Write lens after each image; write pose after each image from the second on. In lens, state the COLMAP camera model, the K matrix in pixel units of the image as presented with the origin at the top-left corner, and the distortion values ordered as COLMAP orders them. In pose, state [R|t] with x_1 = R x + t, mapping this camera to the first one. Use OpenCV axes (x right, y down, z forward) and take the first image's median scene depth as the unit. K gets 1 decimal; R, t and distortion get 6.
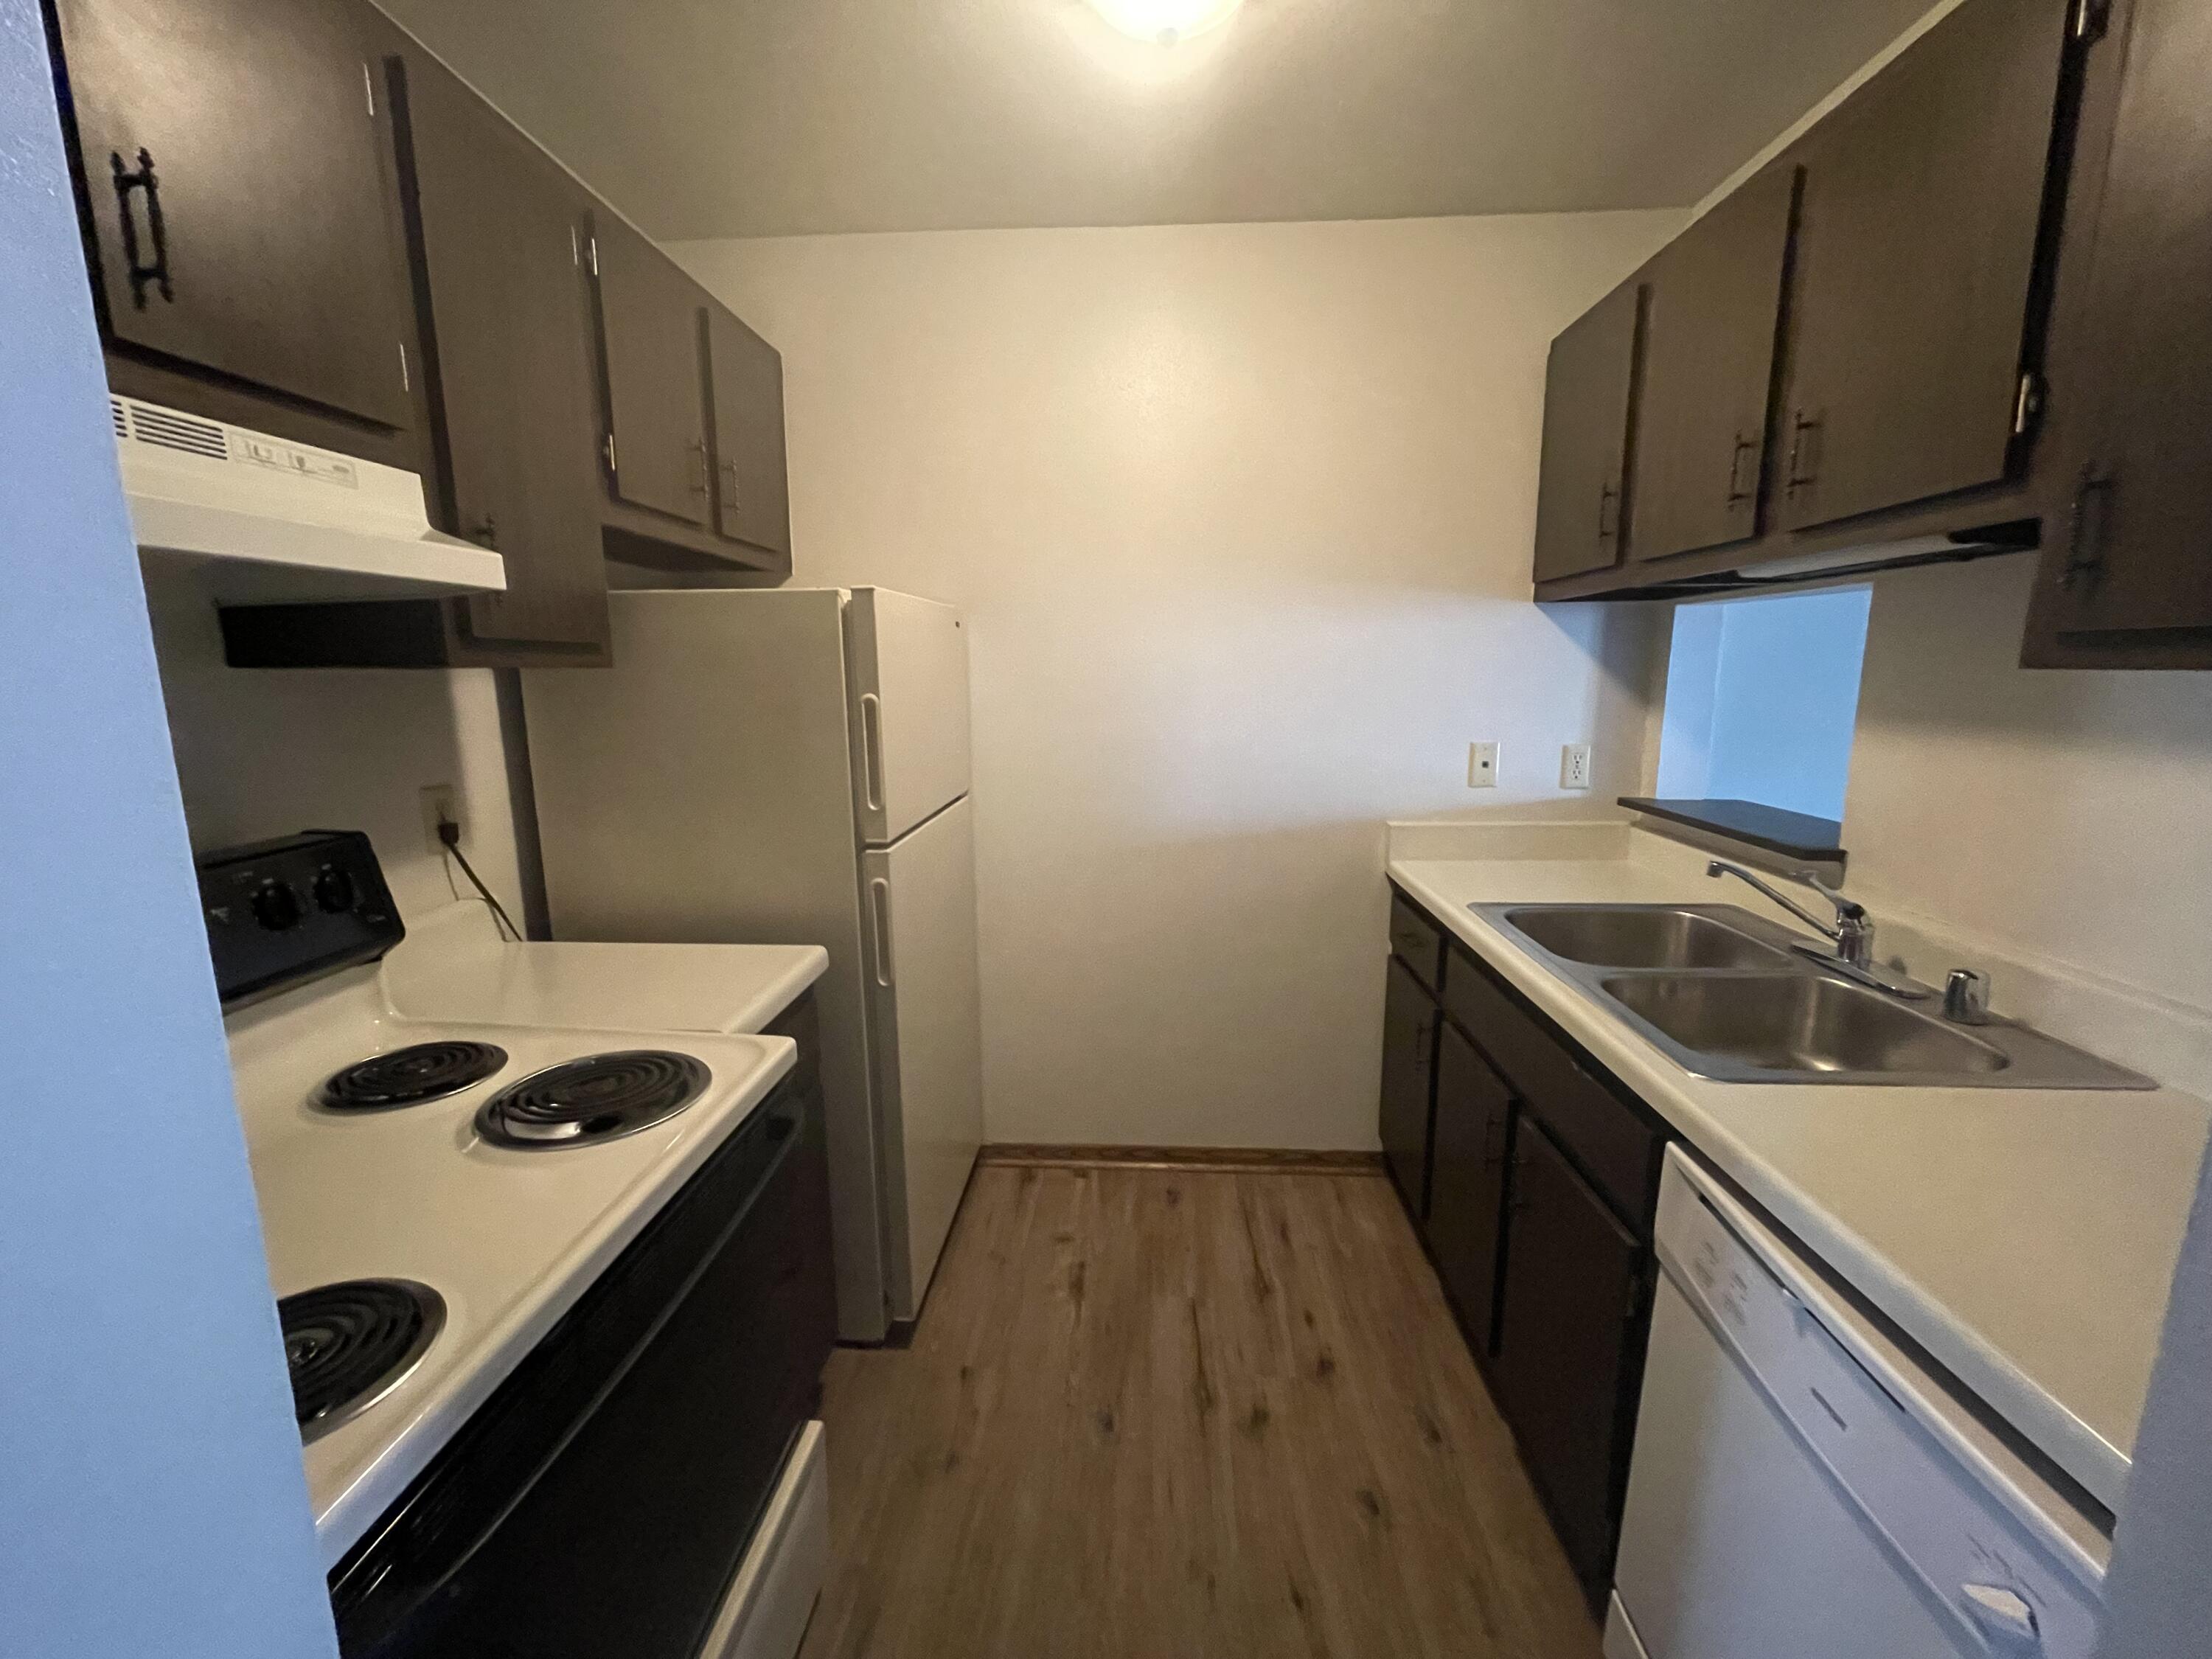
lens RADIAL K [[894.5, 0, 1103.1], [0, 894.5, 840.8], [0, 0, 1]] dist [-0.000335, 0.000103]
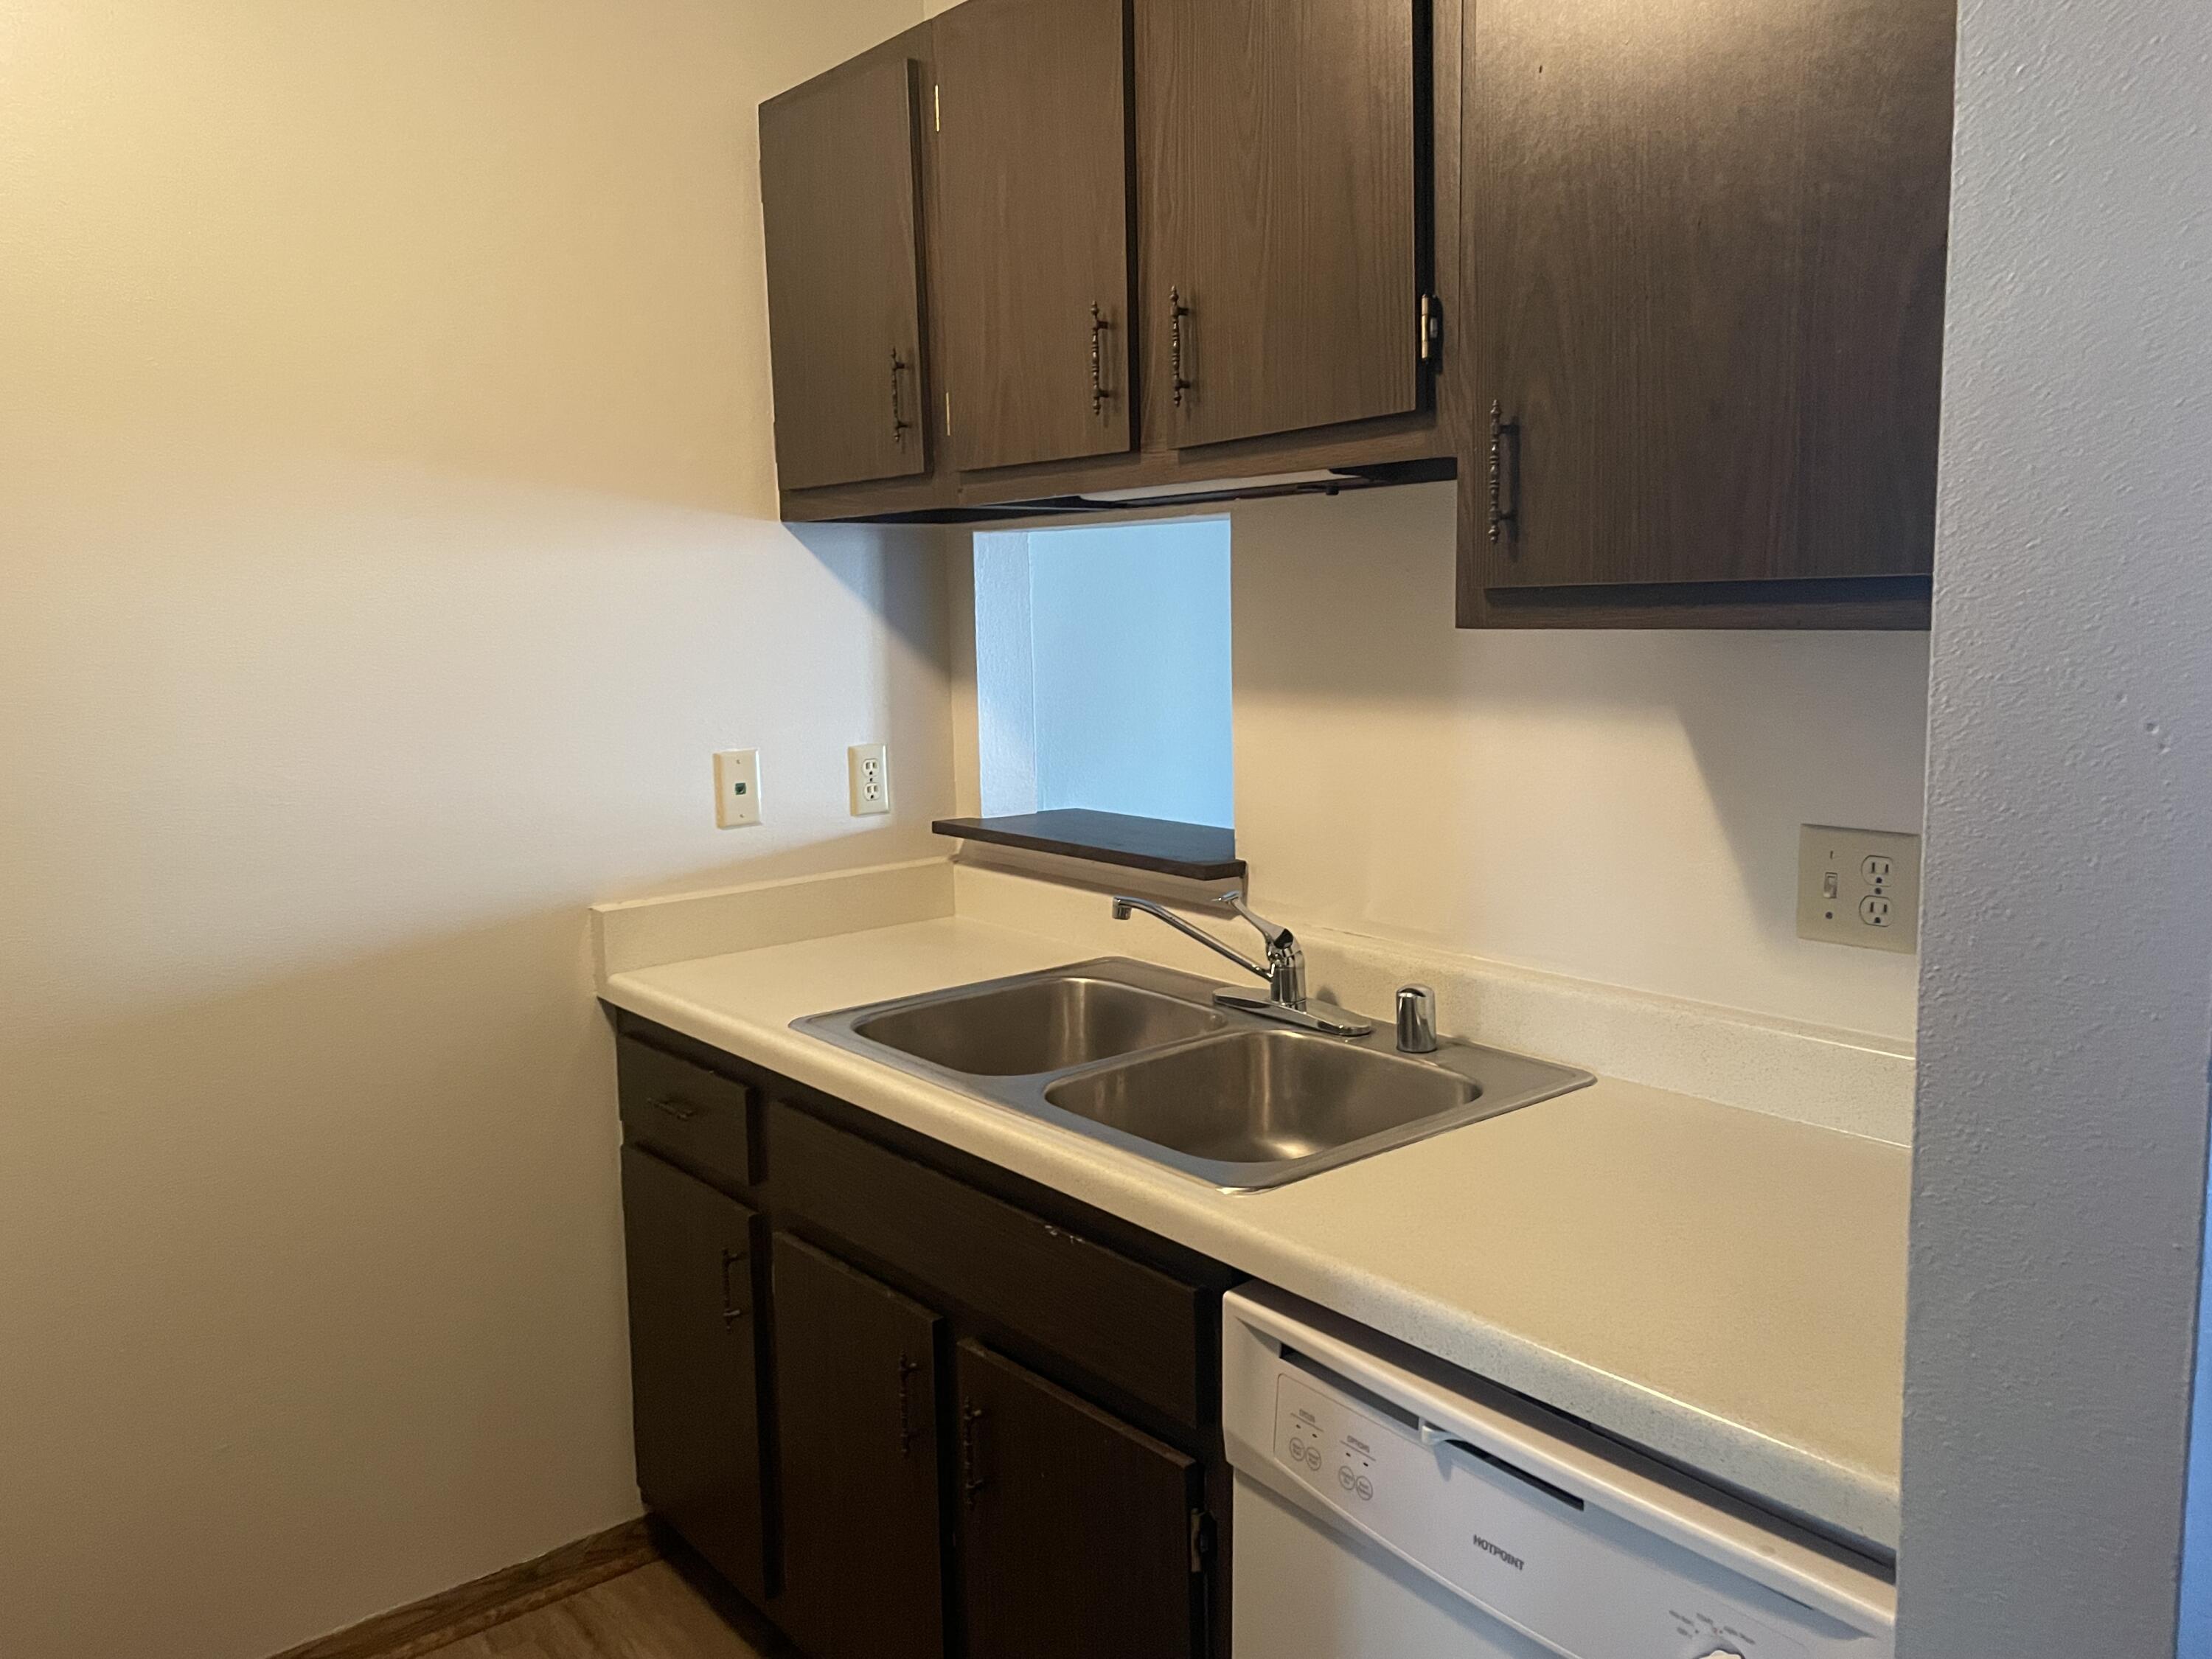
lens RADIAL K [[1673.8, 0, 1106.0], [0, 1673.8, 829.5], [0, 0, 1]] dist [0.098886, -0.123177]
pose [[0.740588, -0.100972, 0.664330, -0.229162], [0.142714, 0.989726, -0.008667, -0.023664], [-0.656629, 0.101228, 0.747389, 0.016465]]
